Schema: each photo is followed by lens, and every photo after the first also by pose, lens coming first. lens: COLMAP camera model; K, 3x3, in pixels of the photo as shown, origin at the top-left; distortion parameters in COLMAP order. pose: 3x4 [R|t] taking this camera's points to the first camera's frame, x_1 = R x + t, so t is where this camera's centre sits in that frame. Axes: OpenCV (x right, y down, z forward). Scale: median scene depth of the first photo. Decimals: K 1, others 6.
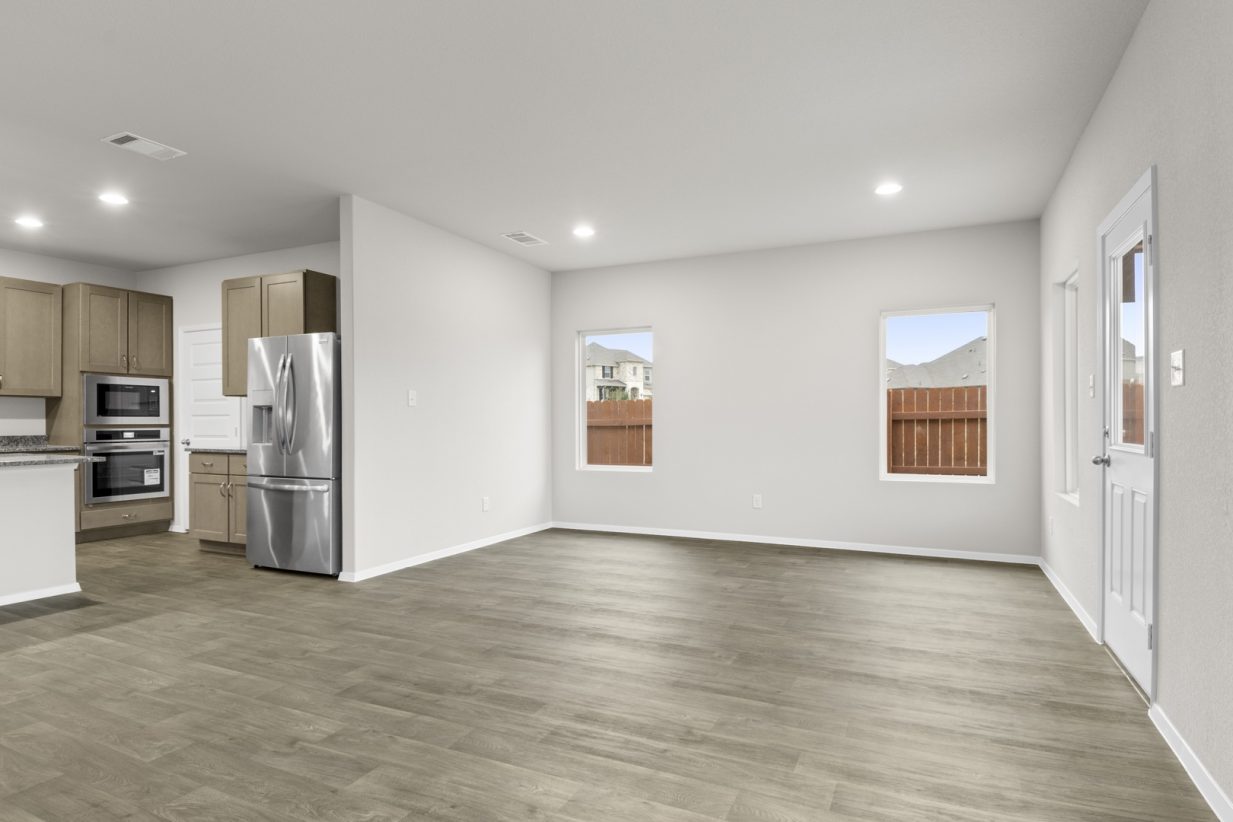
lens RADIAL K [[676.7, 0, 621.3], [0, 676.7, 434.5], [0, 0, 1]] dist [0.049554, -0.060410]
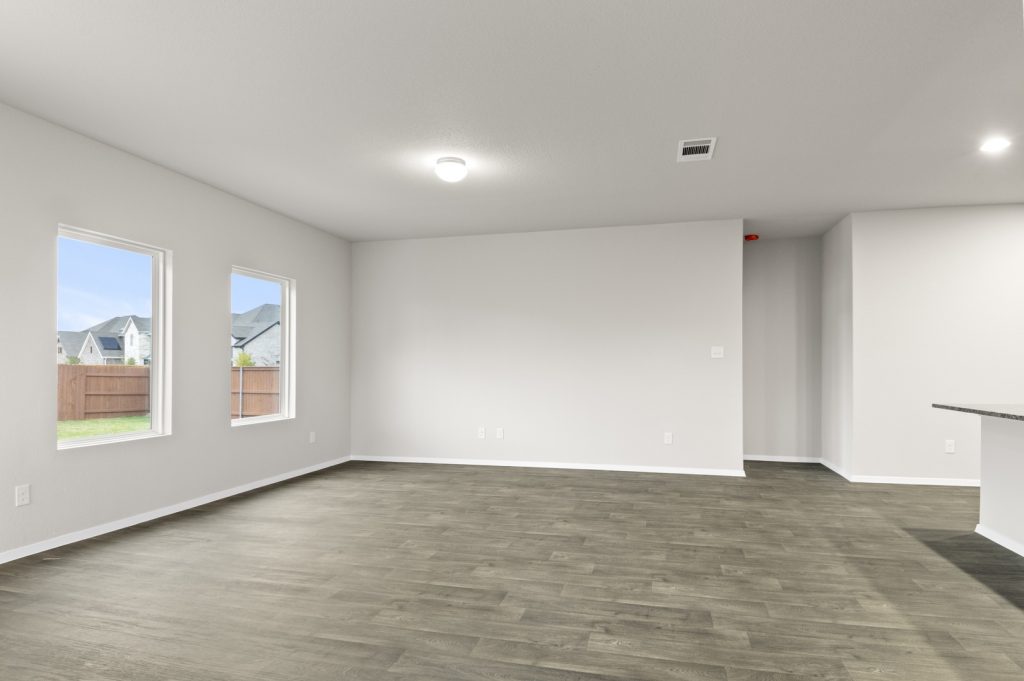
lens RADIAL K [[562.0, 0, 516.0], [0, 562.0, 360.0], [0, 0, 1]] dist [0.049554, -0.060410]
pose [[-0.983893, 0.003228, -0.178730, -0.158717], [0.001886, 0.999969, 0.007676, -0.030381], [0.178749, 0.007215, -0.983868, 1.265466]]
